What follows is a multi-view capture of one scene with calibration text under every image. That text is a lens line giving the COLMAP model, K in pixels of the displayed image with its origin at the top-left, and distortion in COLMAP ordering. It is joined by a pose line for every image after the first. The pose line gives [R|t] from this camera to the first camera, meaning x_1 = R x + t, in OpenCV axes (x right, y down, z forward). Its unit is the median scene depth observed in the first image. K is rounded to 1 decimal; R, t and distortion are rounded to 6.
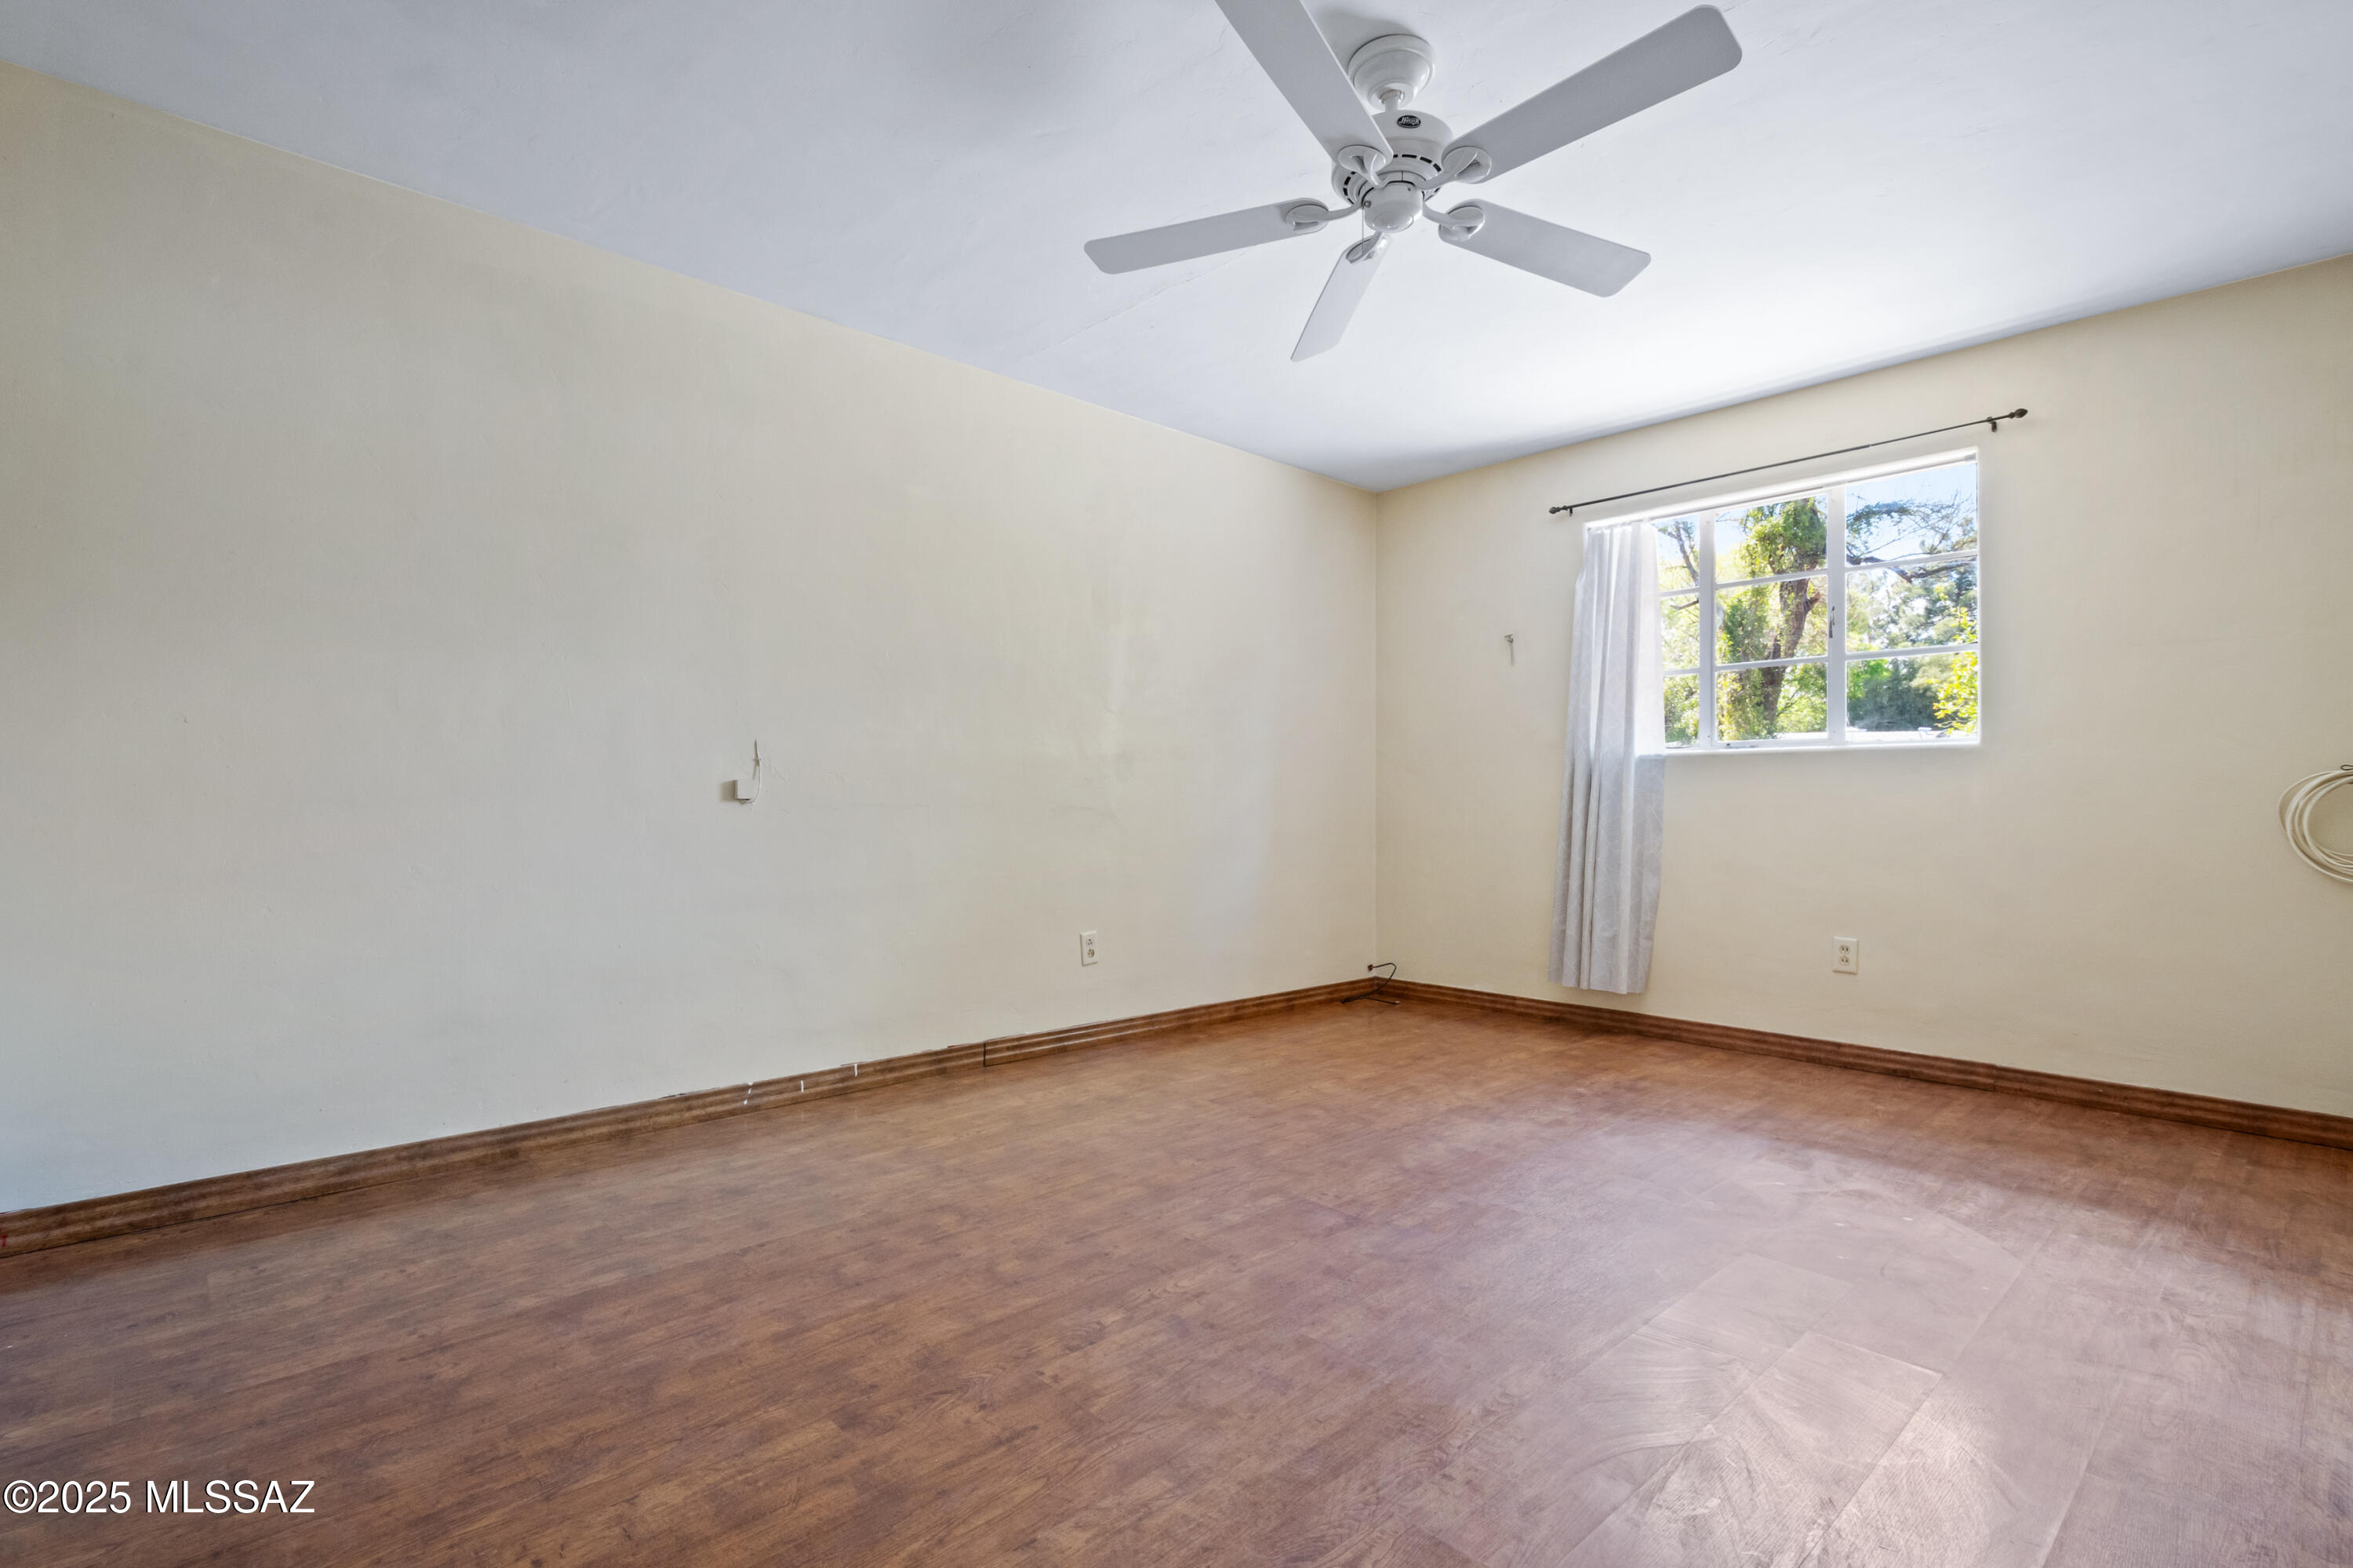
lens RADIAL K [[1115.6, 0, 1185.7], [0, 1115.6, 791.5], [0, 0, 1]] dist [-0.000540, 0.000179]
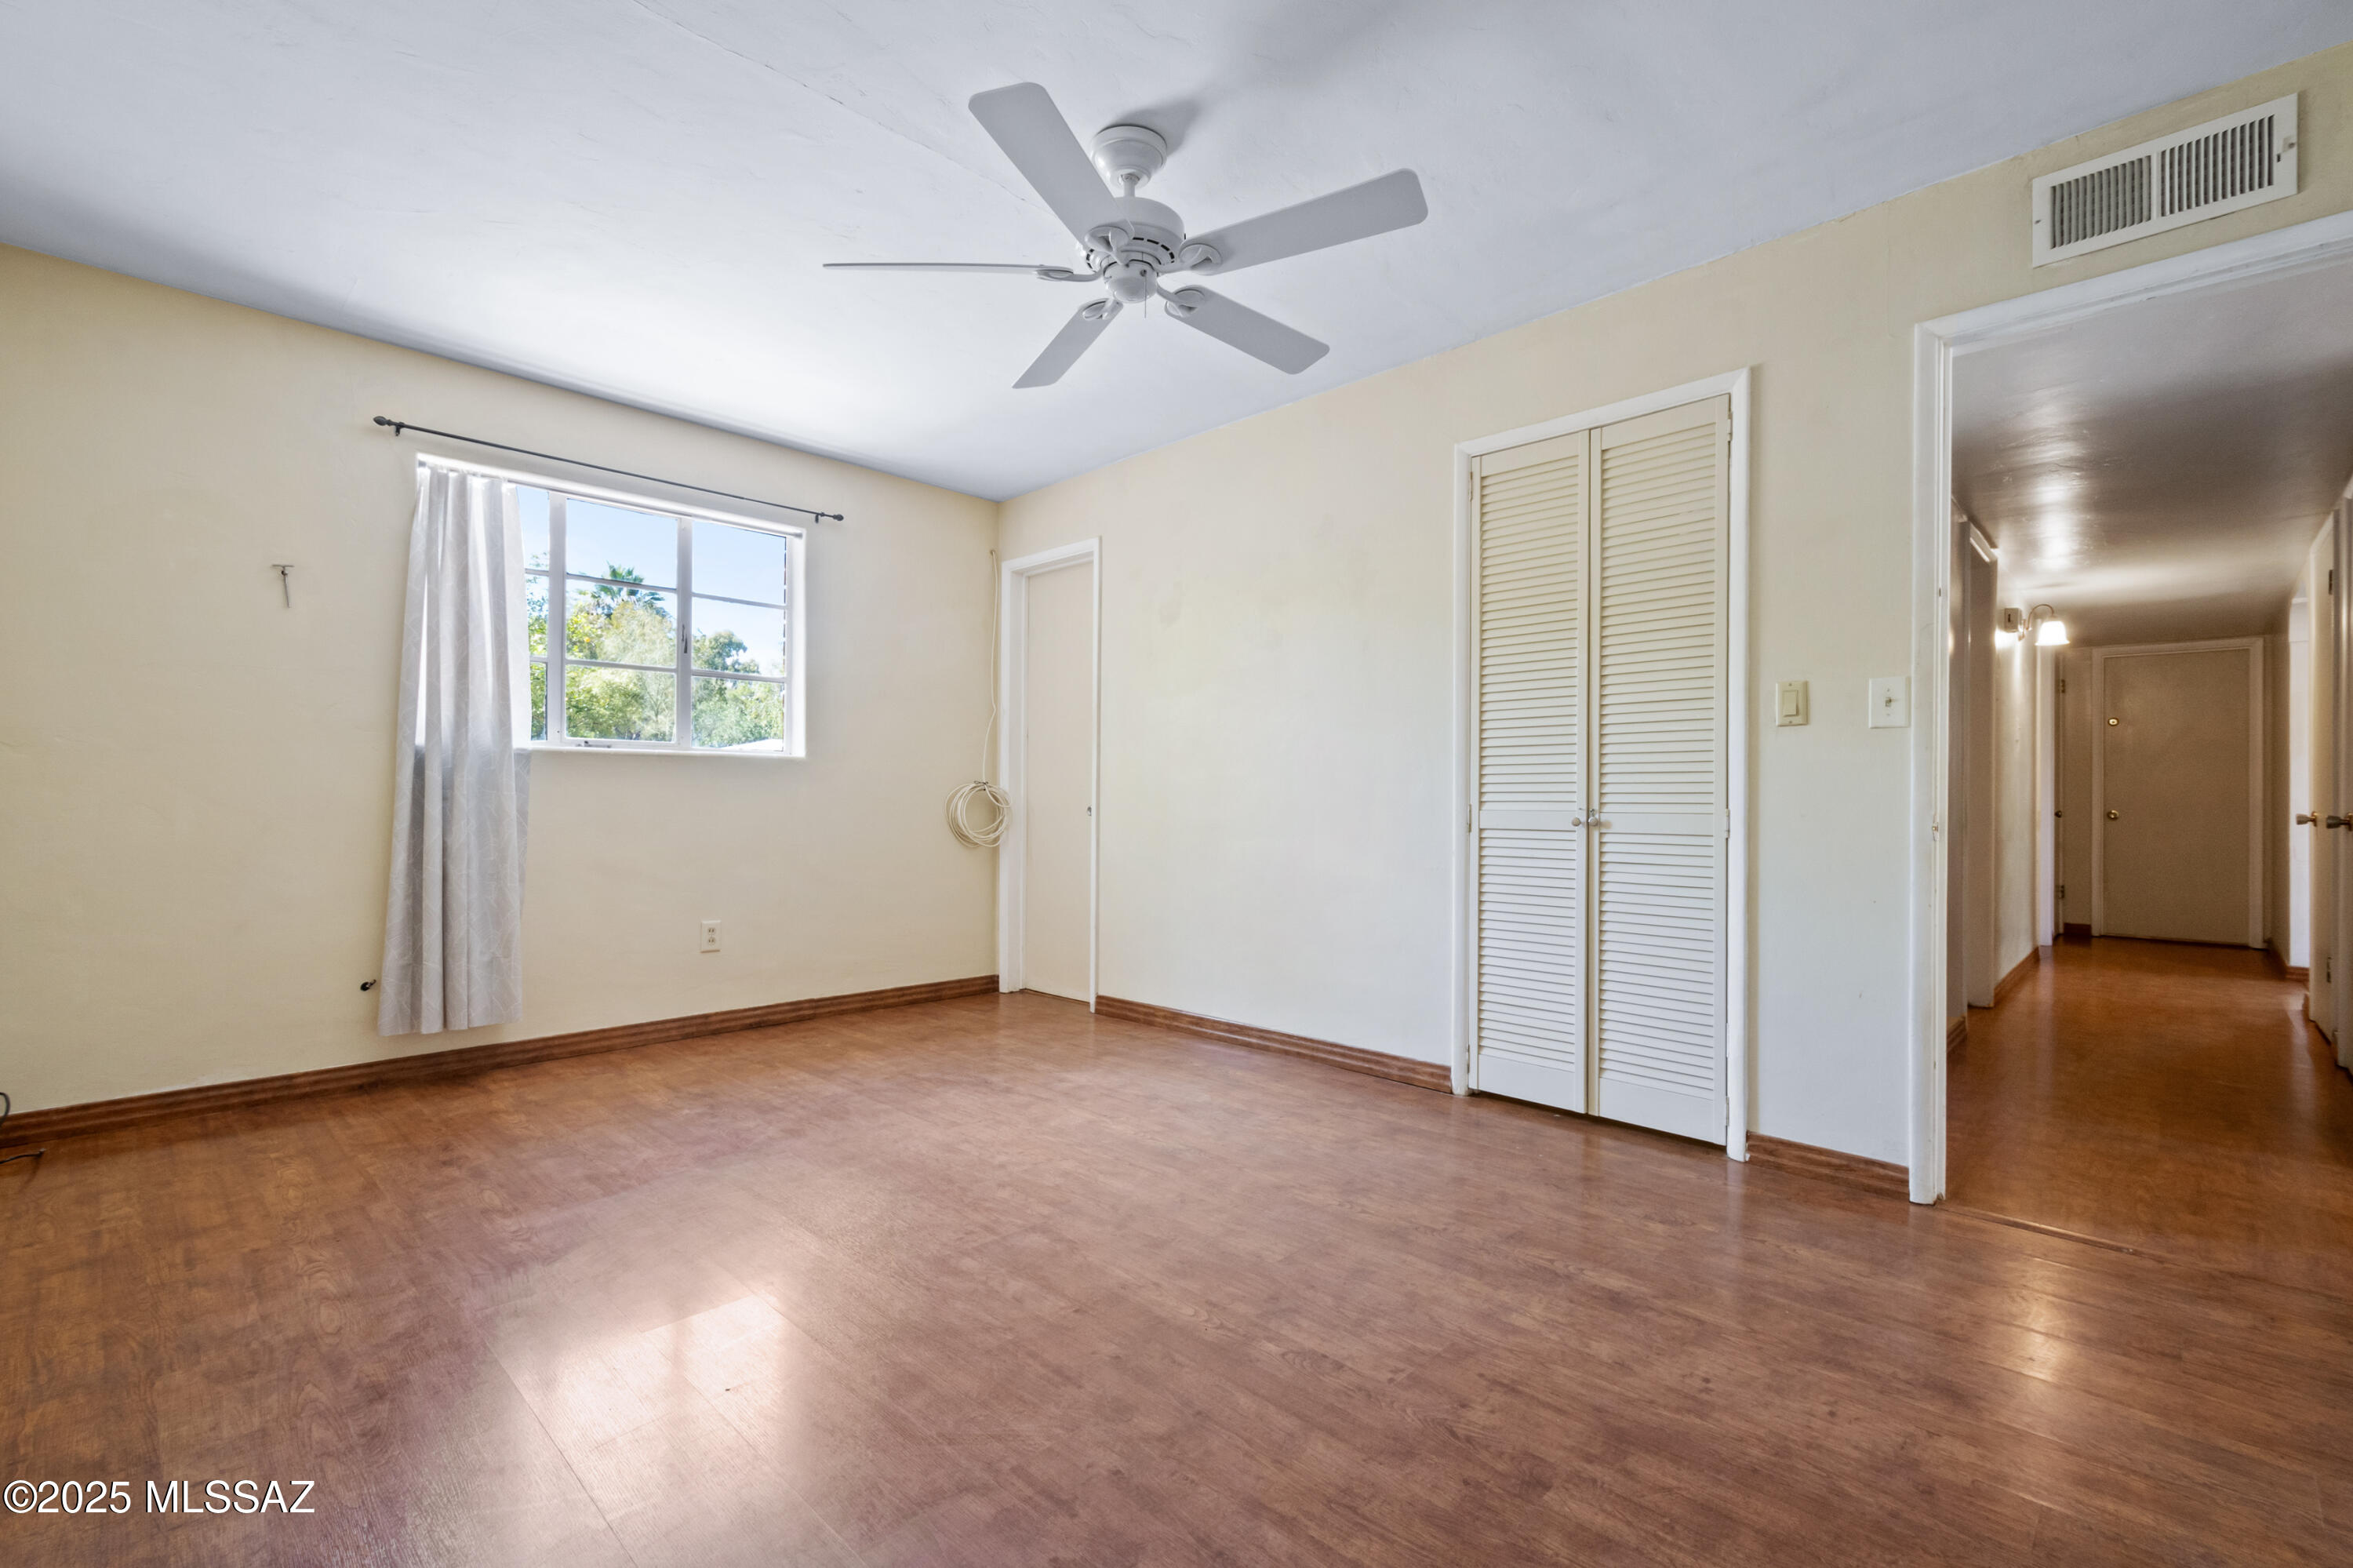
lens RADIAL K [[1044.2, 0, 1185.3], [0, 1044.2, 789.2], [0, 0, 1]] dist [0.009332, -0.002930]
pose [[-0.055249, 0.002673, 0.998469, -0.811152], [-0.017770, 0.999835, -0.003660, -0.012471], [-0.998314, -0.017945, -0.055192, 0.935731]]
